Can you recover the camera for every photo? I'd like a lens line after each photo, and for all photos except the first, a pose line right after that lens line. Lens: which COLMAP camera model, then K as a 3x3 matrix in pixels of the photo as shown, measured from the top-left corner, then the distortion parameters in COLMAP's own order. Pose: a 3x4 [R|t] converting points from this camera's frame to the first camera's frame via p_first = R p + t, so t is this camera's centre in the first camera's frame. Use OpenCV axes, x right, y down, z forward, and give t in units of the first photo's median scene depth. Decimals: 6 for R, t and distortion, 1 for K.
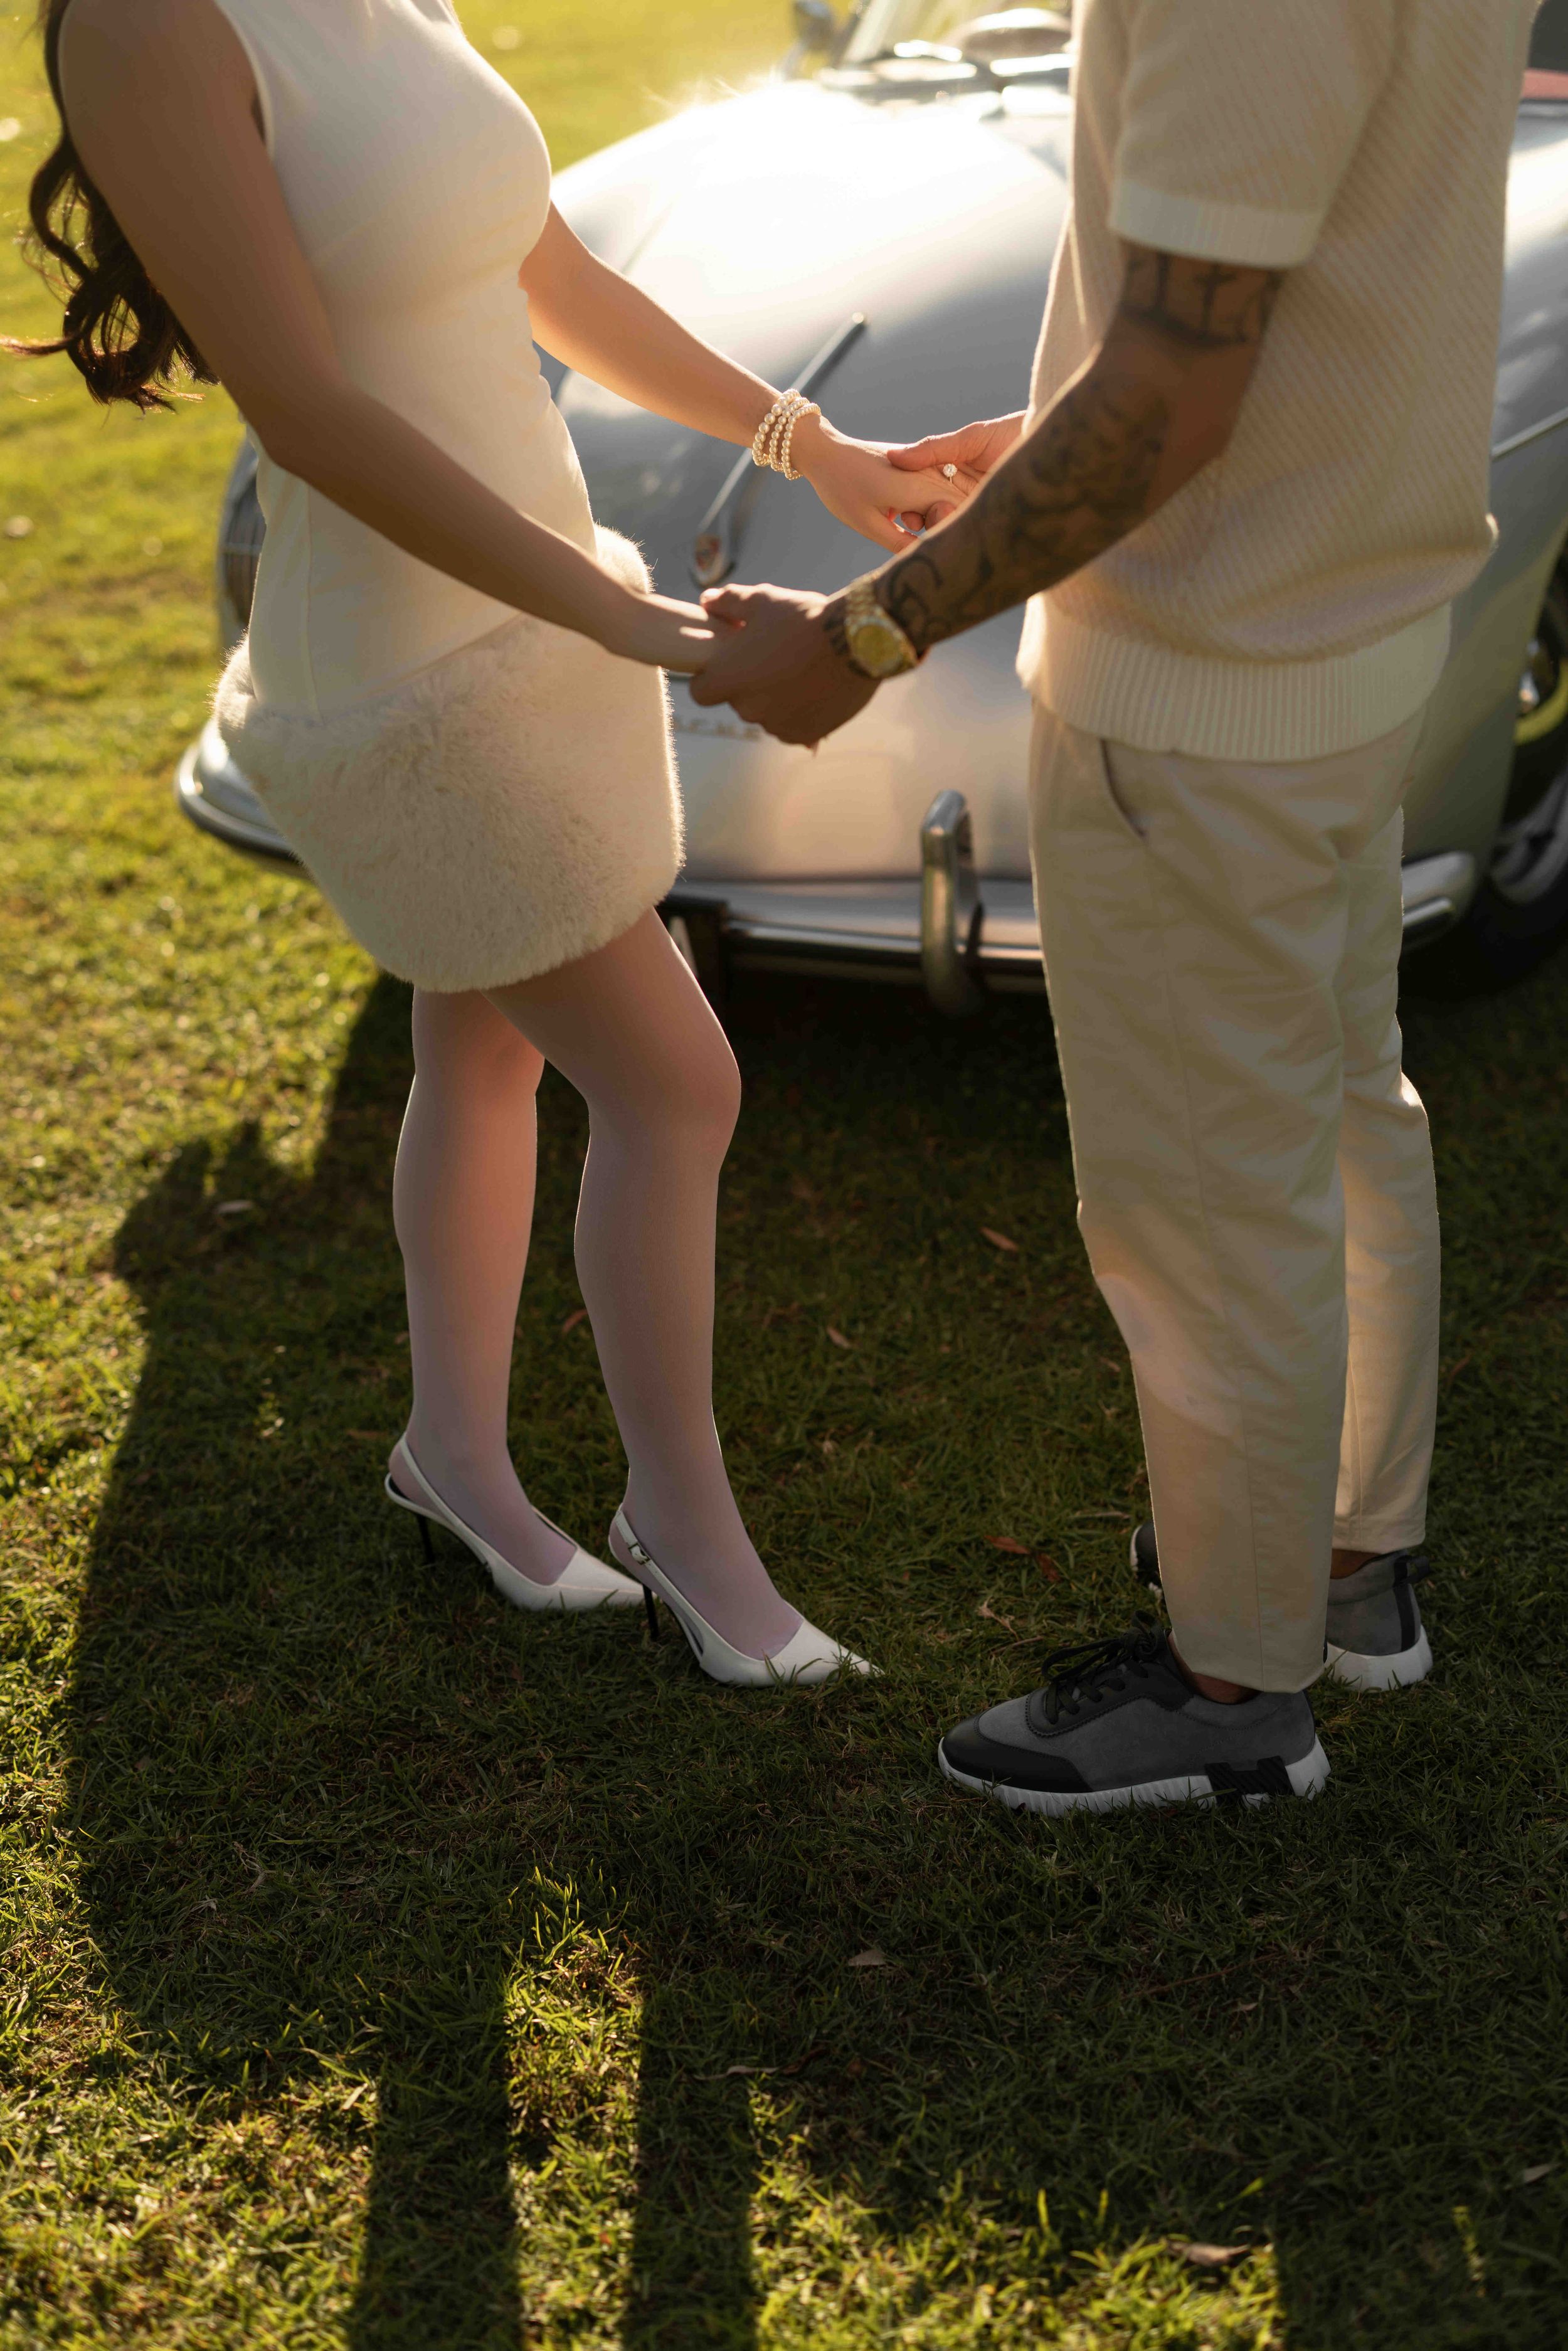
lens RADIAL K [[3441.7, 0, 792.3], [0, 3441.7, 1180.7], [0, 0, 1]] dist [0.006918, 0.000000]
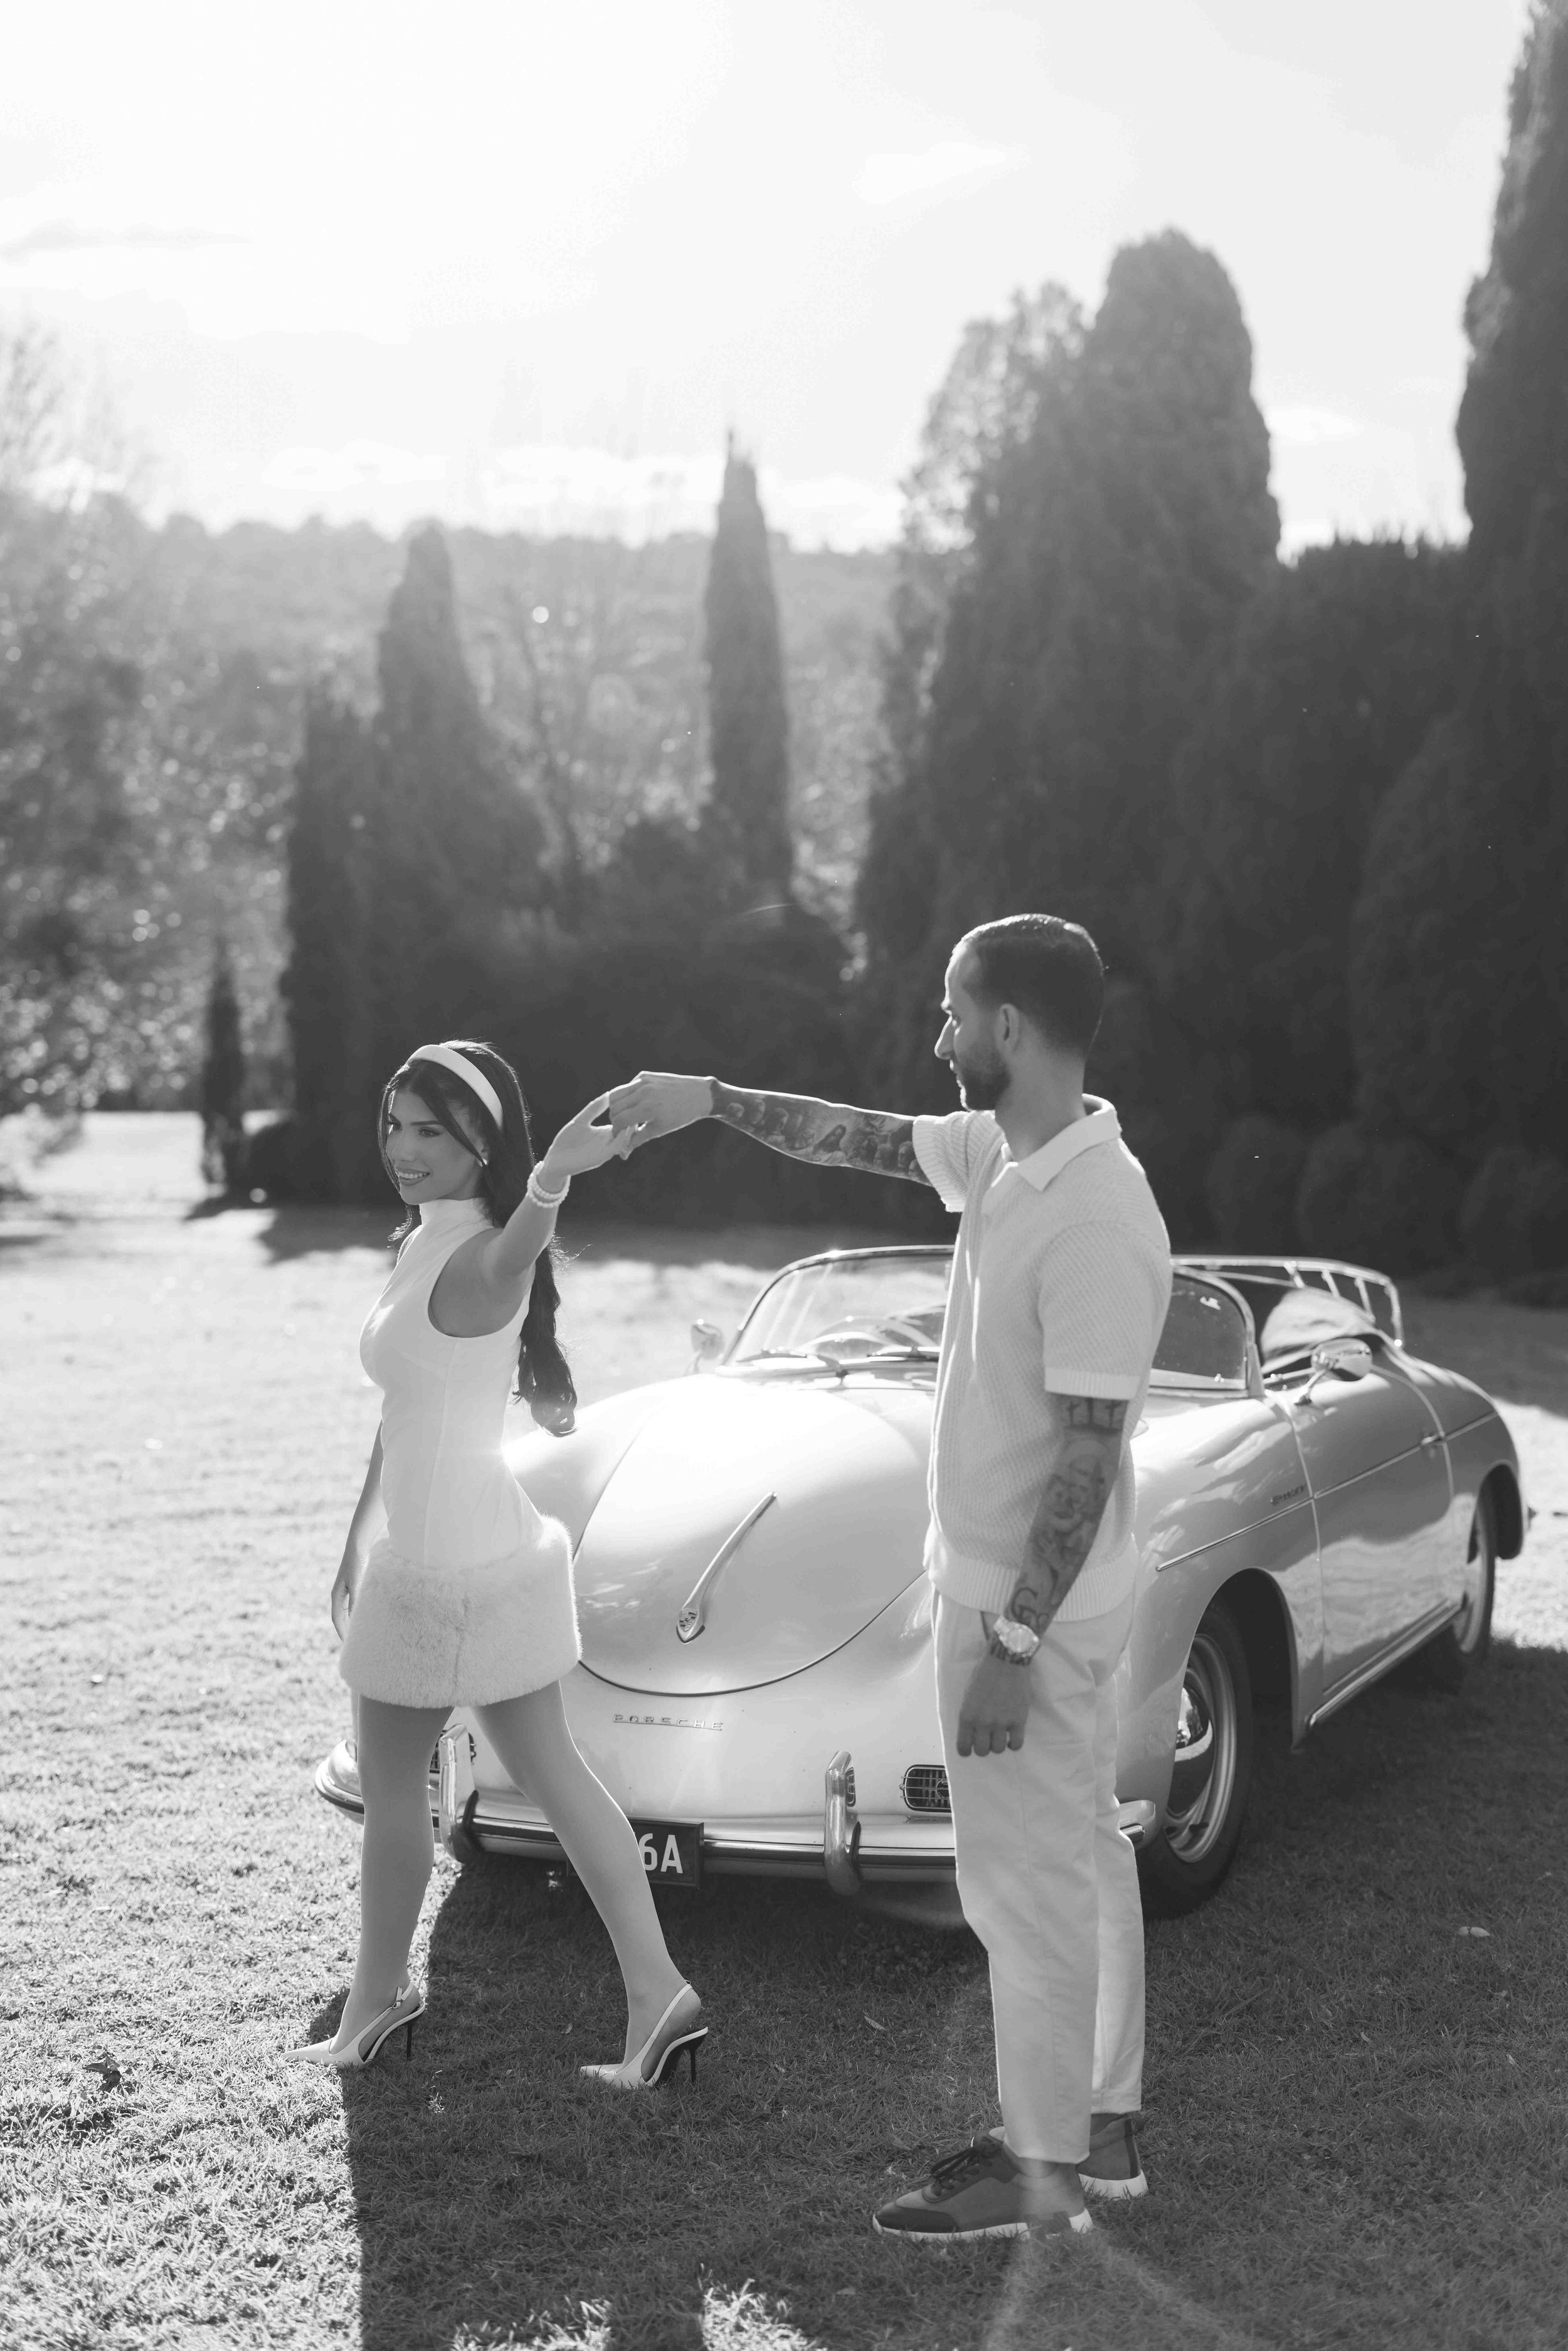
lens RADIAL K [[3441.7, 0, 751.6], [0, 3441.7, 1186.2], [0, 0, 1]] dist [0.006918, 0.000000]
pose [[0.996922, 0.032385, 0.071404, -0.132550], [-0.002632, 0.924020, -0.382334, 0.286147], [-0.078361, 0.380969, 0.921261, -0.669156]]
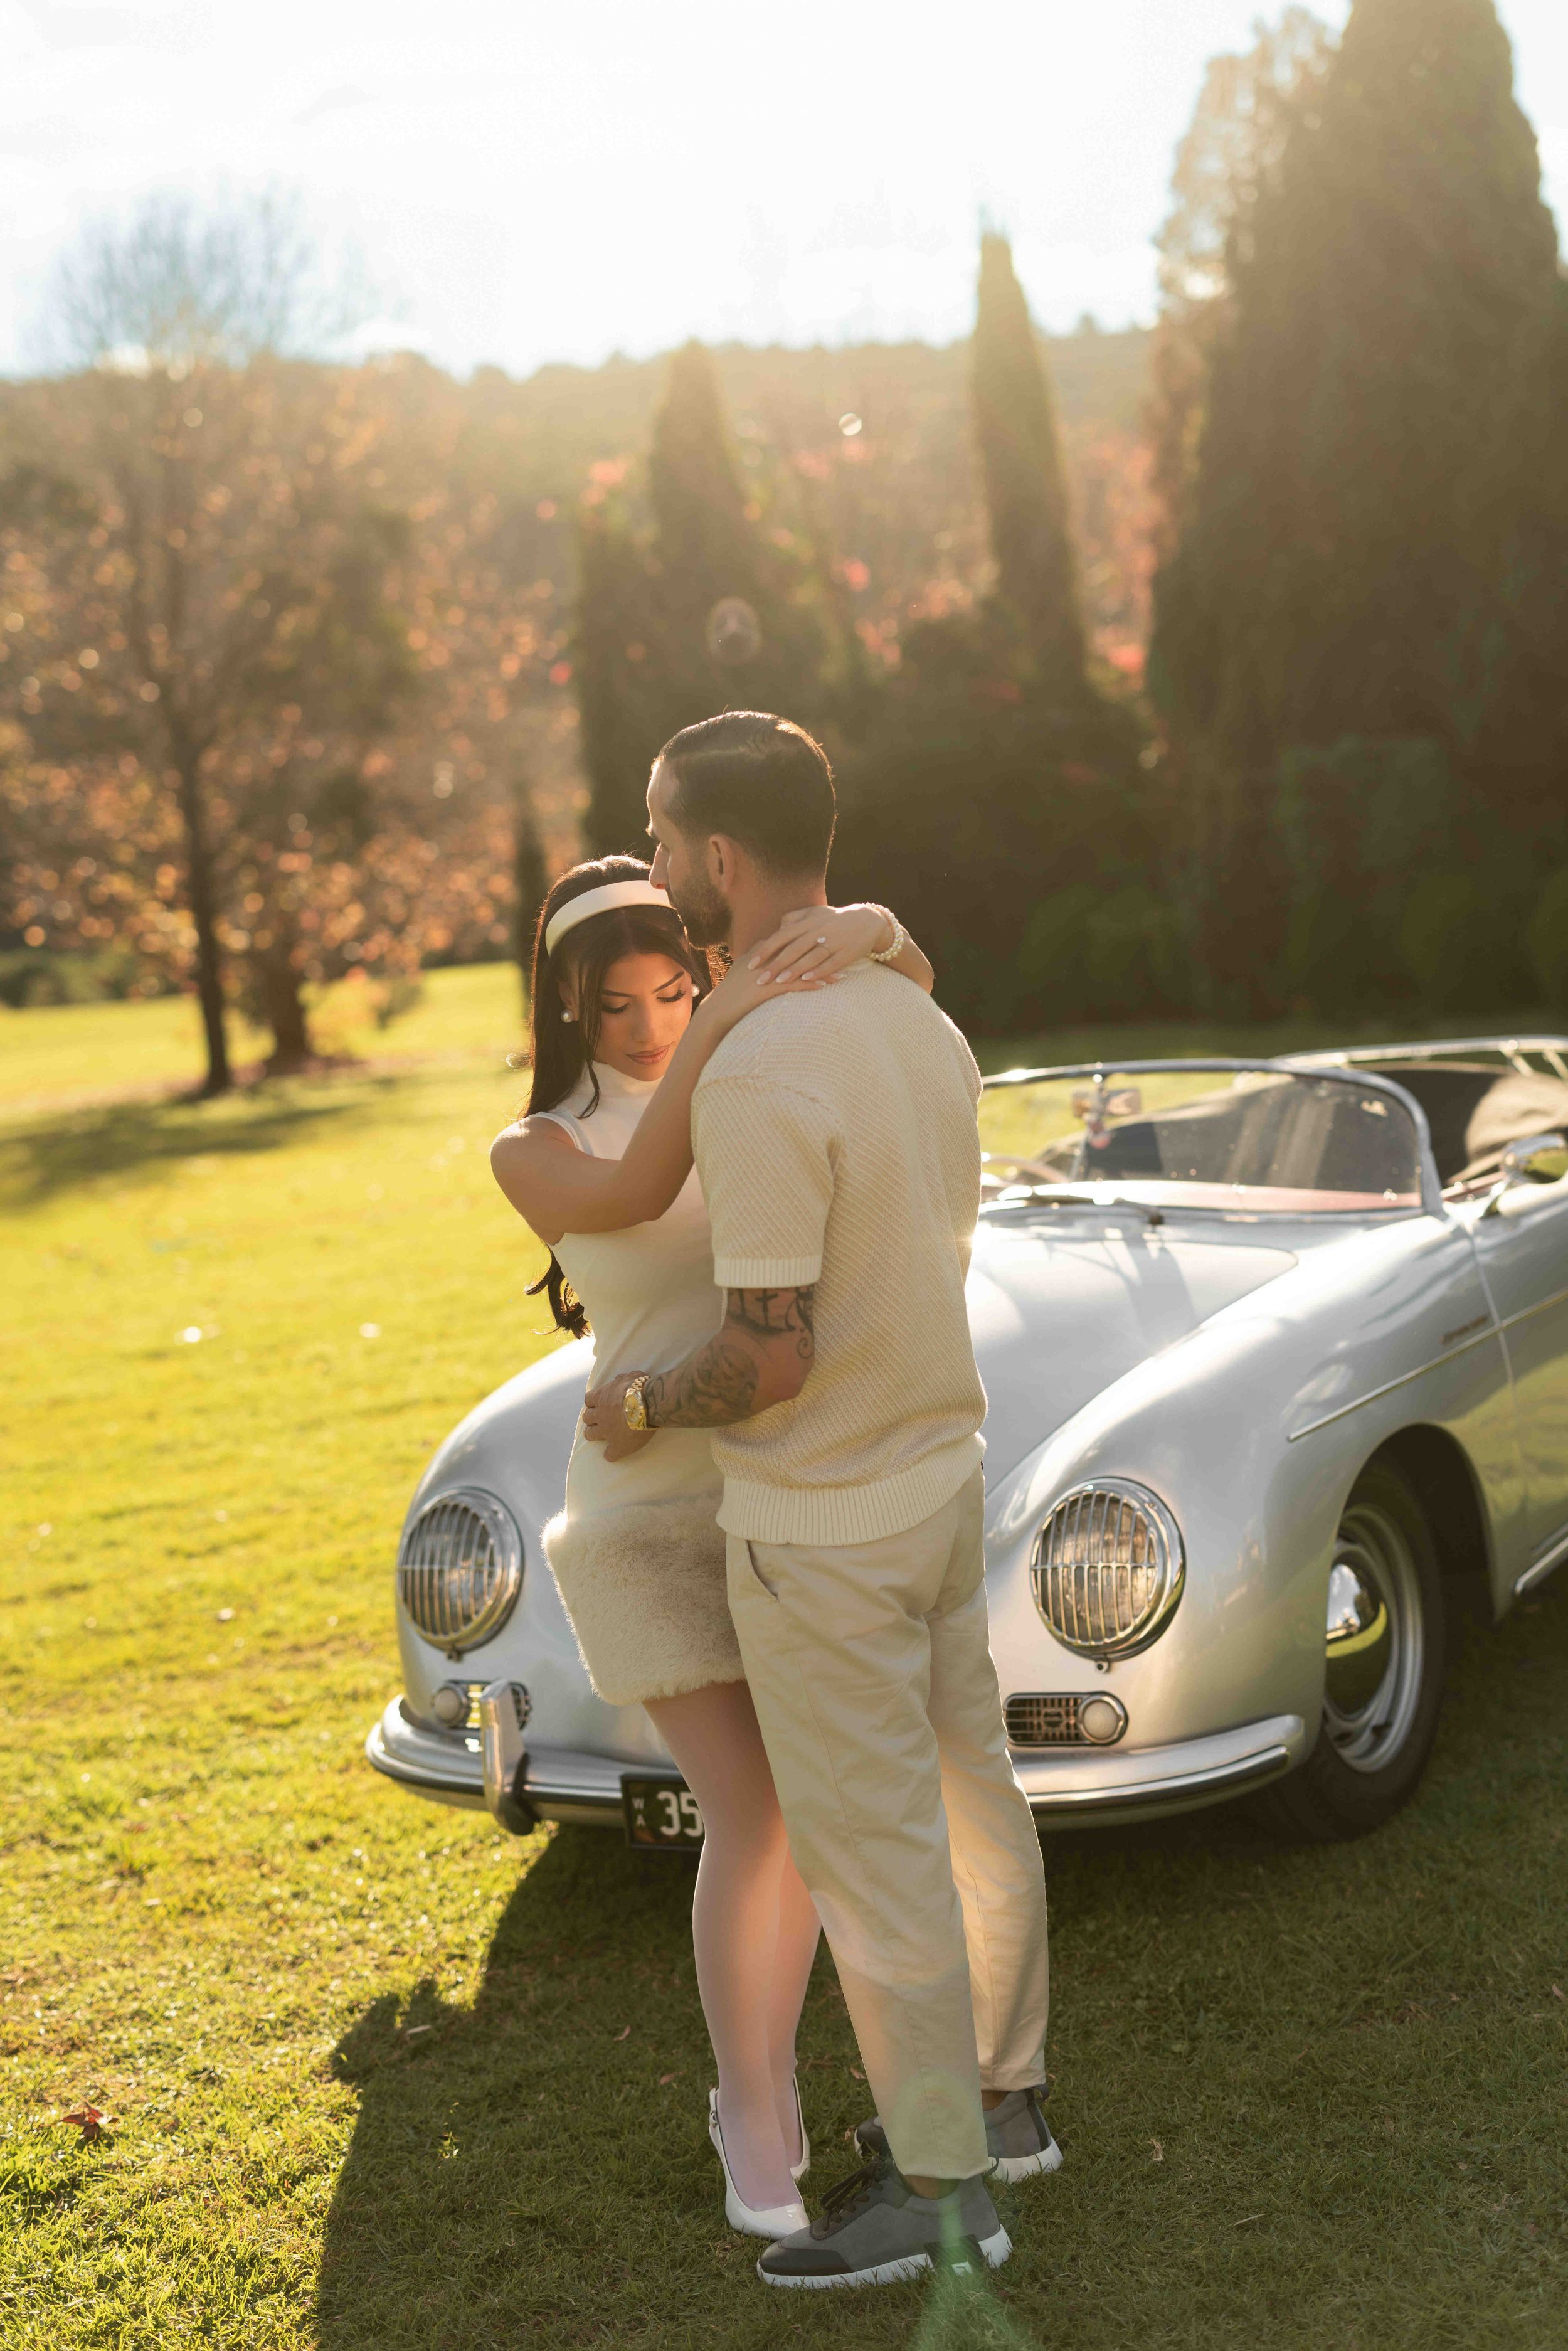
lens RADIAL K [[3441.7, 0, 796.6], [0, 3441.7, 1159.0], [0, 0, 1]] dist [0.006918, 0.000000]
pose [[0.997957, -0.058527, -0.025602, 0.046206], [0.046366, 0.939307, -0.339930, 0.170786], [0.043944, 0.338048, 0.940102, -0.427520]]
